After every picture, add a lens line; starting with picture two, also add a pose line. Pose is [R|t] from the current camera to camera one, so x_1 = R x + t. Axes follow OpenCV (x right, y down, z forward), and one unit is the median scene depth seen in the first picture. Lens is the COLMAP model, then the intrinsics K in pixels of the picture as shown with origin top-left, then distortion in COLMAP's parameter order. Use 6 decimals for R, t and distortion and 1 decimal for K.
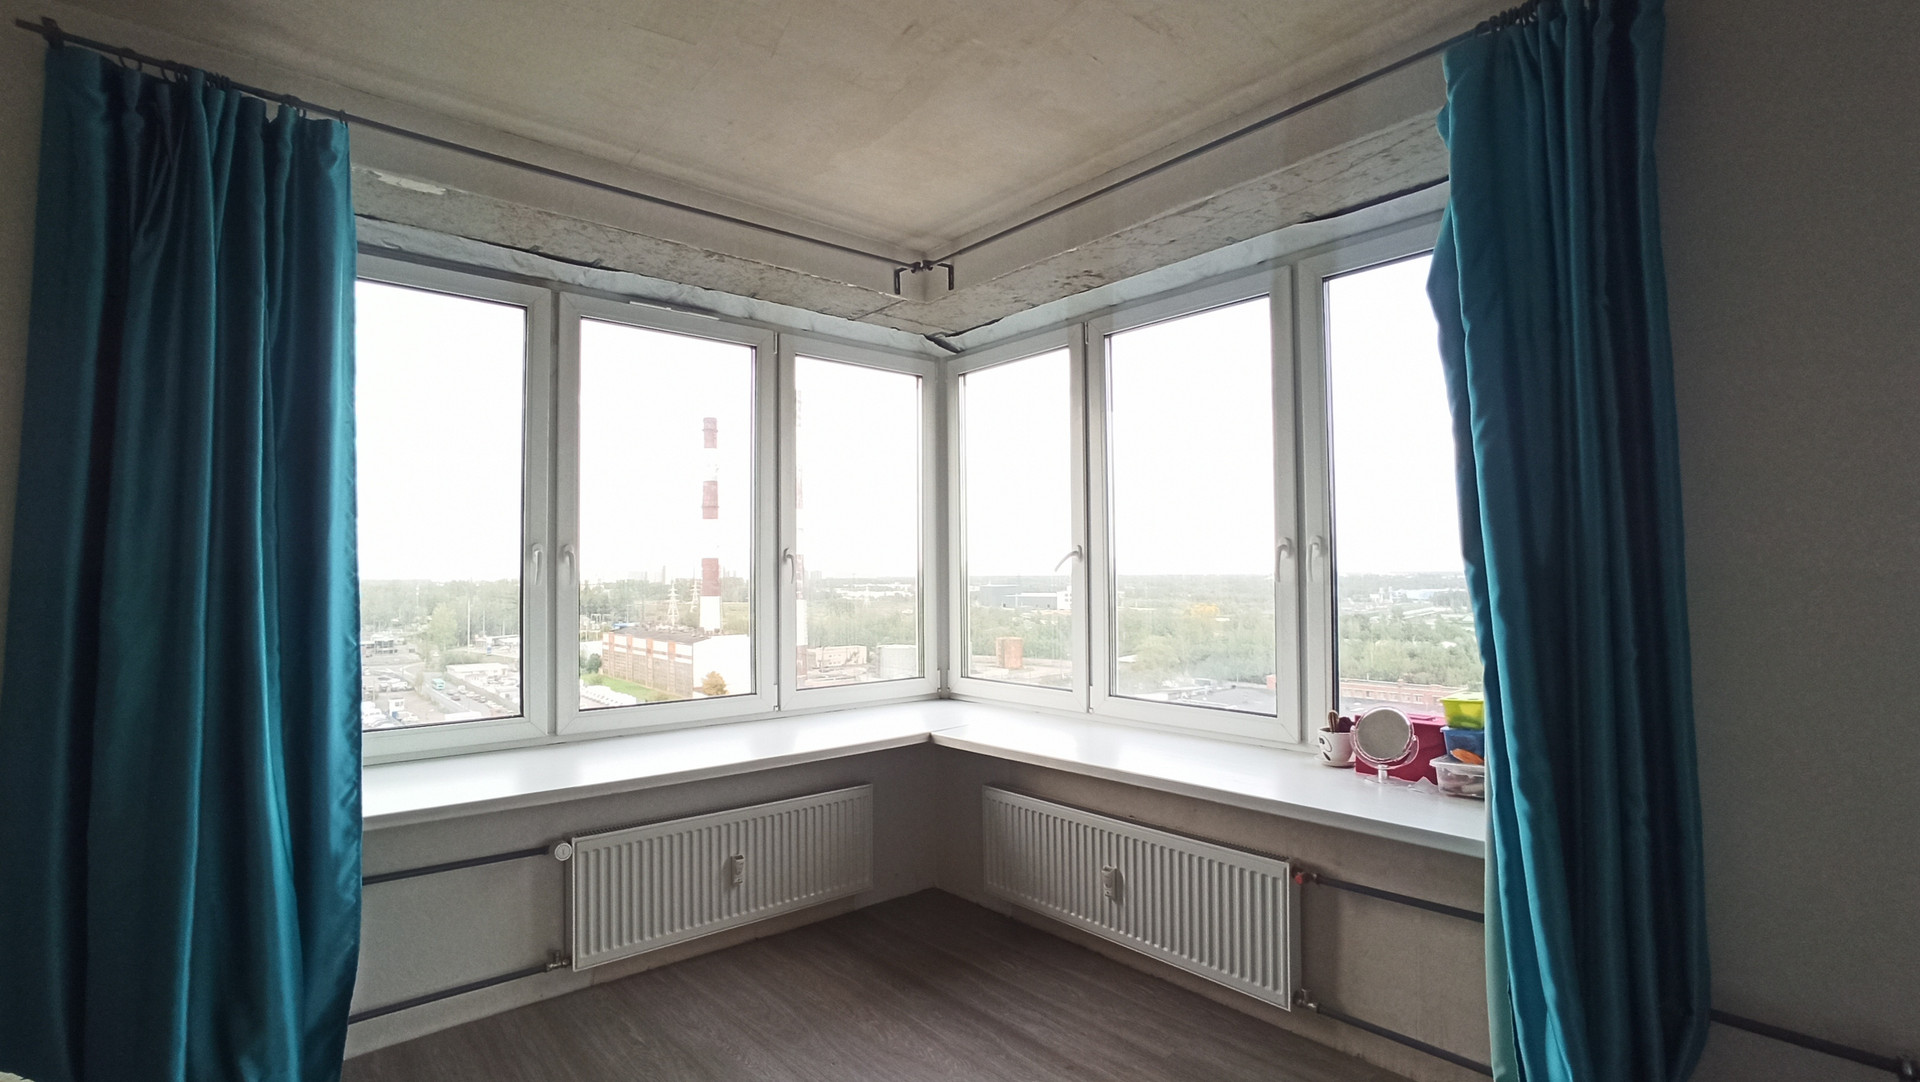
lens RADIAL K [[873.2, 0, 938.7], [0, 873.2, 550.9], [0, 0, 1]] dist [-0.070507, 0.046054]
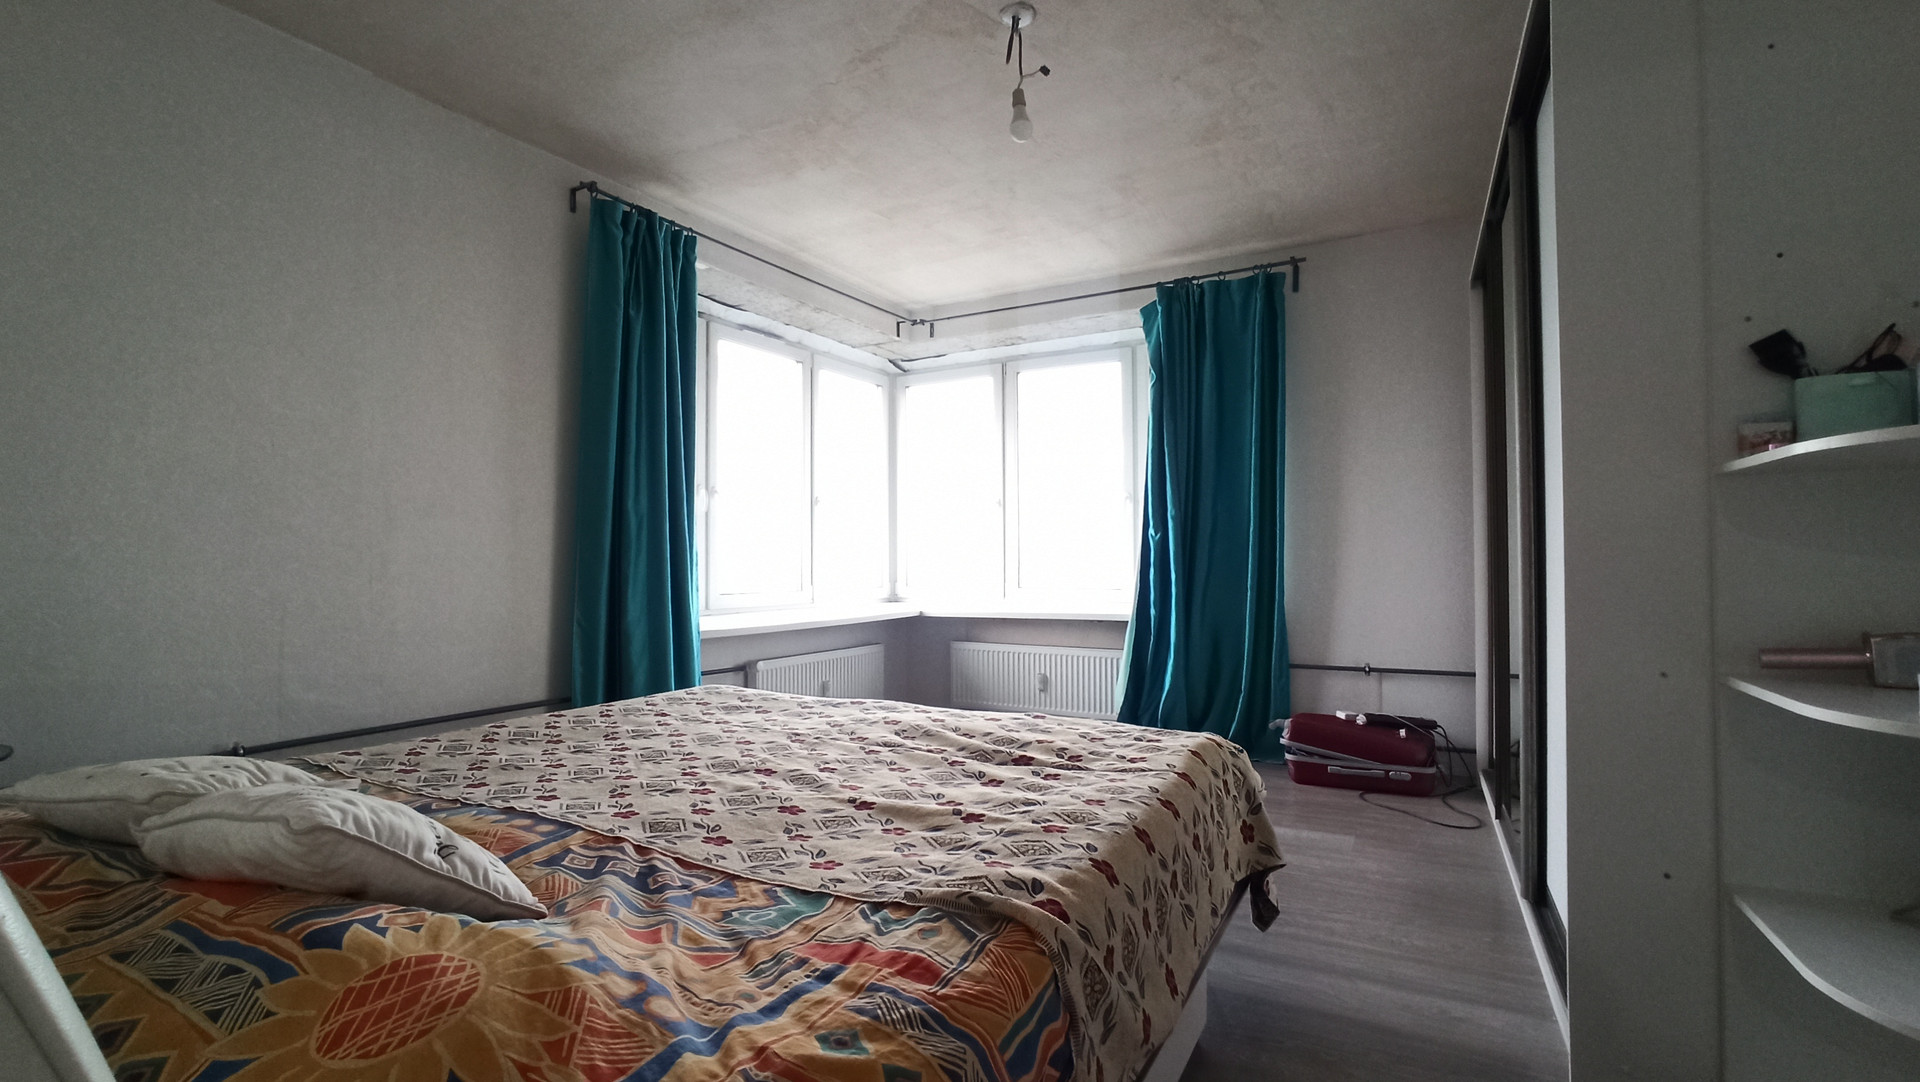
lens RADIAL K [[873.2, 0, 938.7], [0, 873.2, 550.9], [0, 0, 1]] dist [-0.070507, 0.046054]
pose [[0.940743, 0.002241, 0.339112, -0.535593], [-0.007138, 0.999887, 0.013193, 0.076697], [-0.339045, -0.014832, 0.940653, -0.547803]]
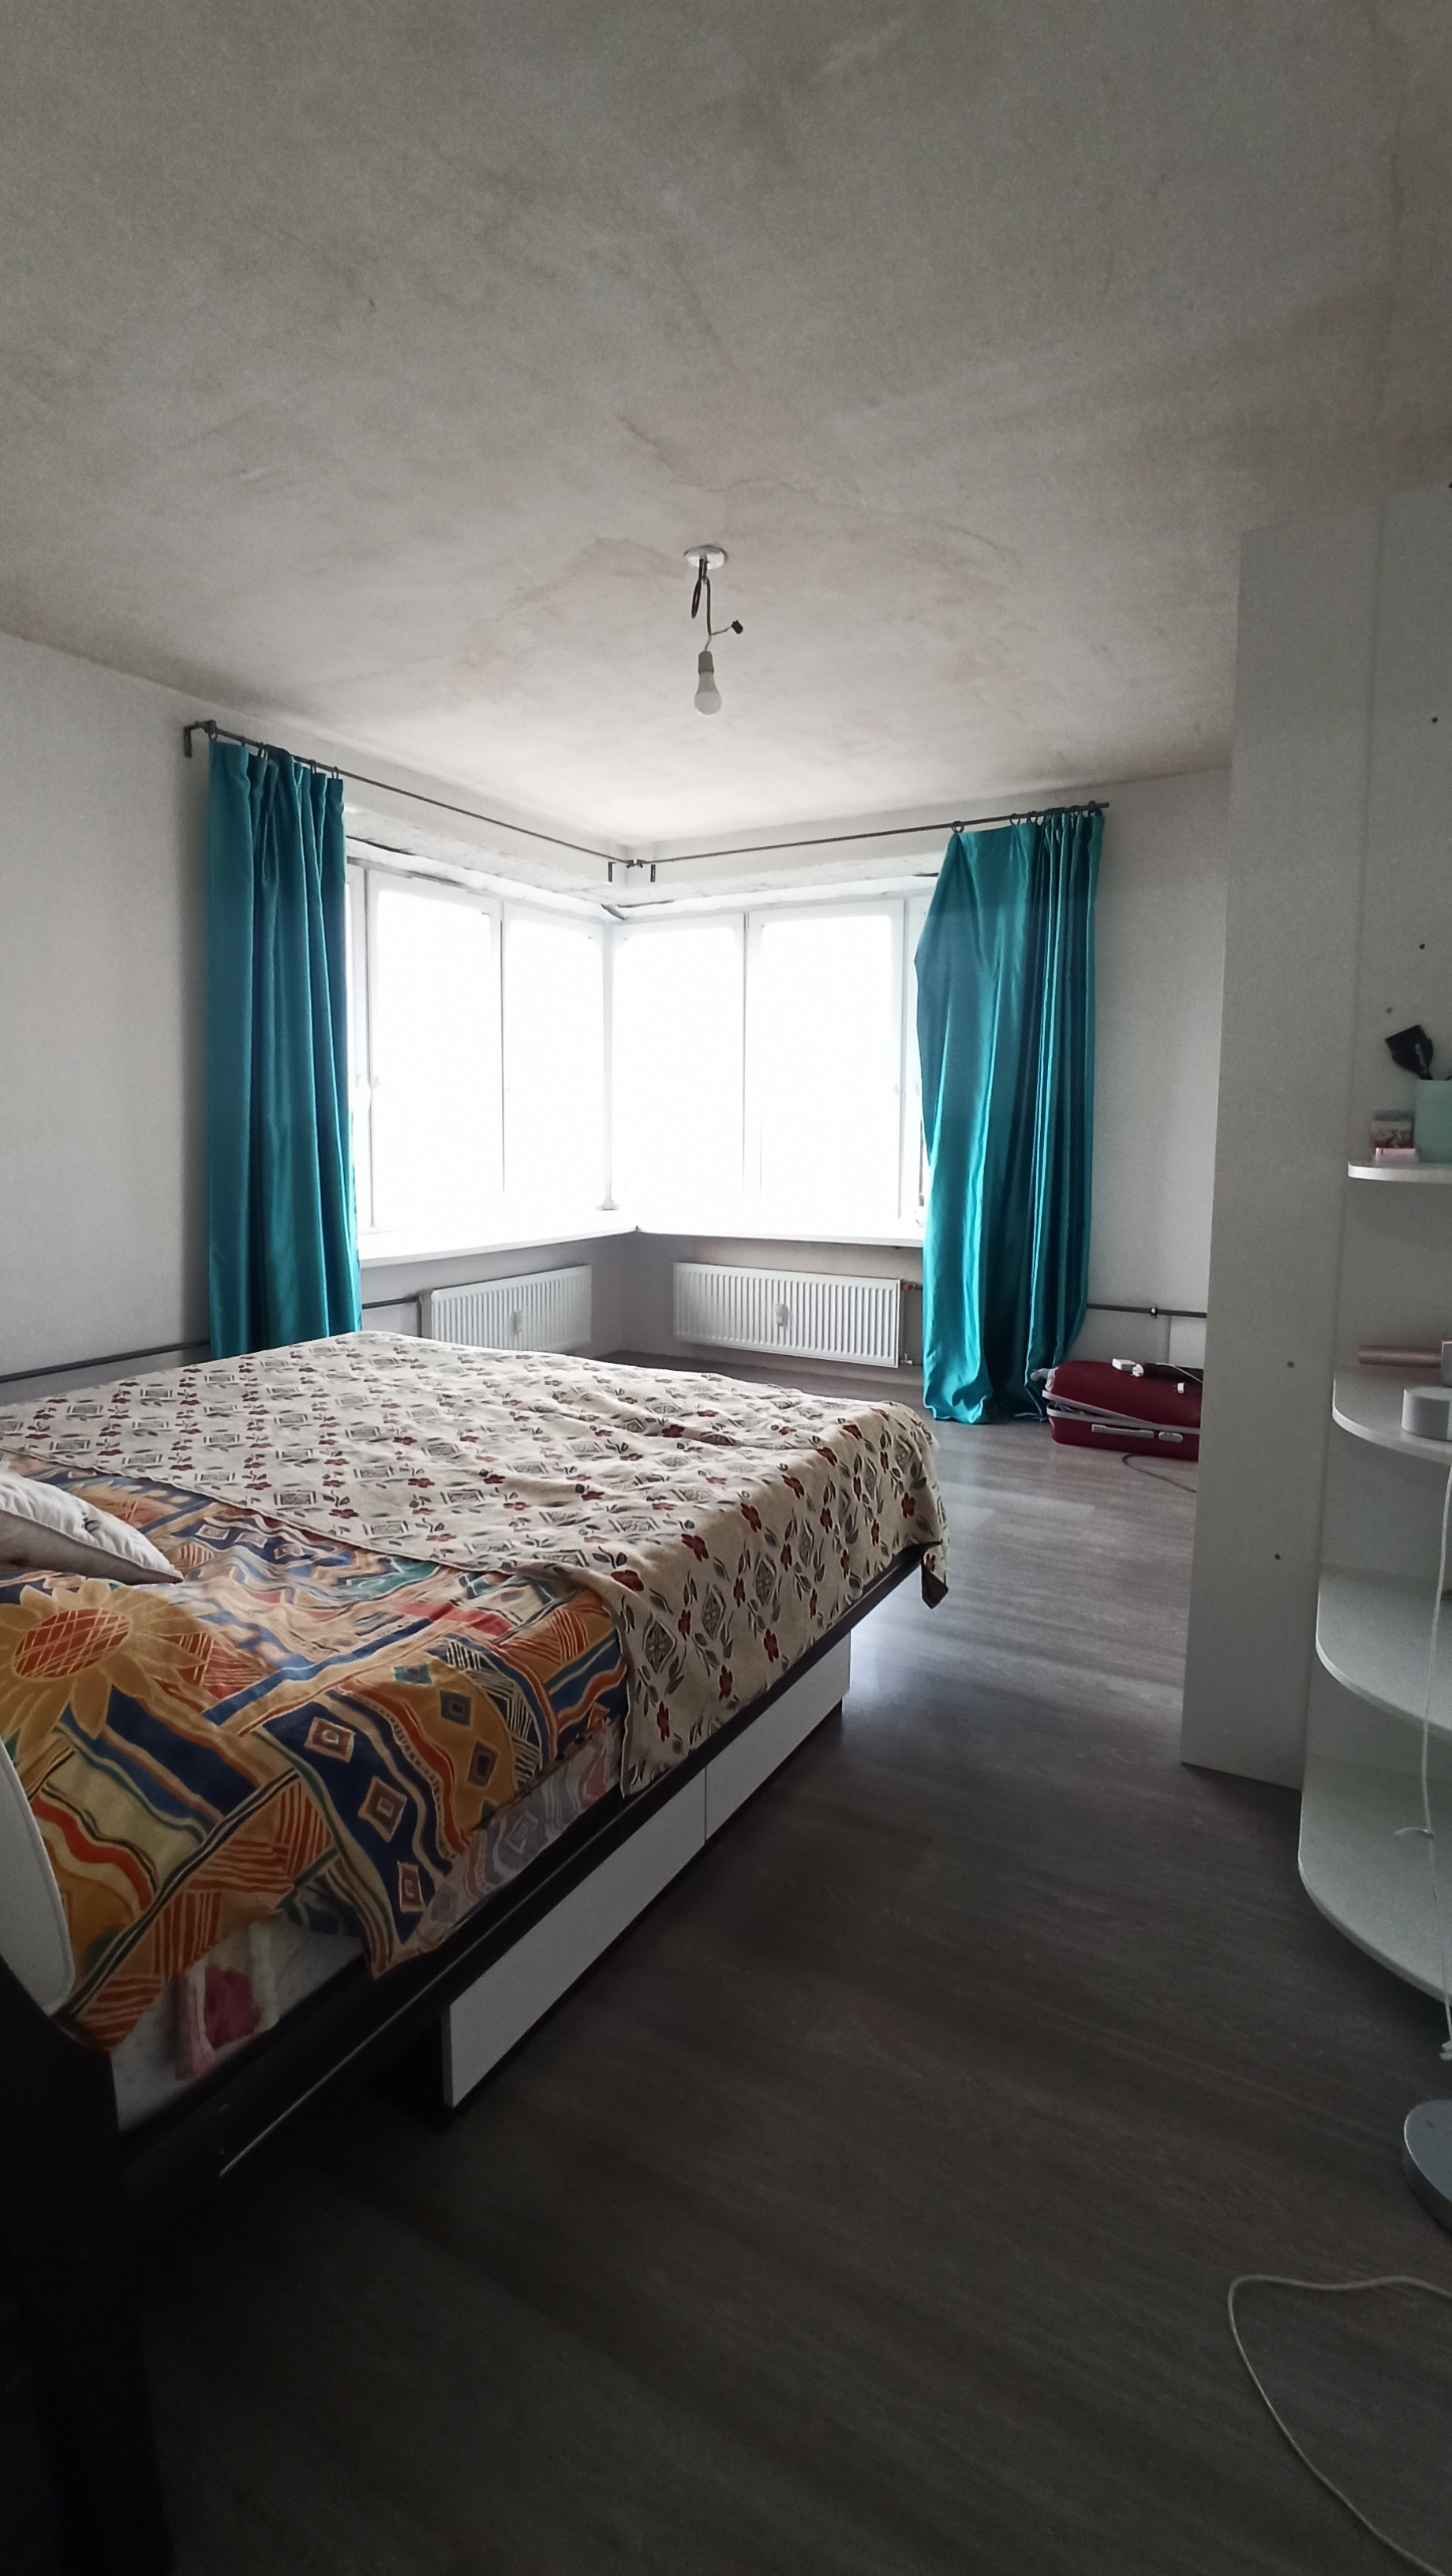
lens RADIAL K [[1171.4, 0, 718.3], [0, 1171.4, 1258.9], [0, 0, 1]] dist [-0.050461, 0.027011]
pose [[0.938998, -0.029696, 0.342638, -0.513897], [-0.020020, 0.989856, 0.140654, 0.004753], [-0.343339, -0.138933, 0.928879, -0.726709]]
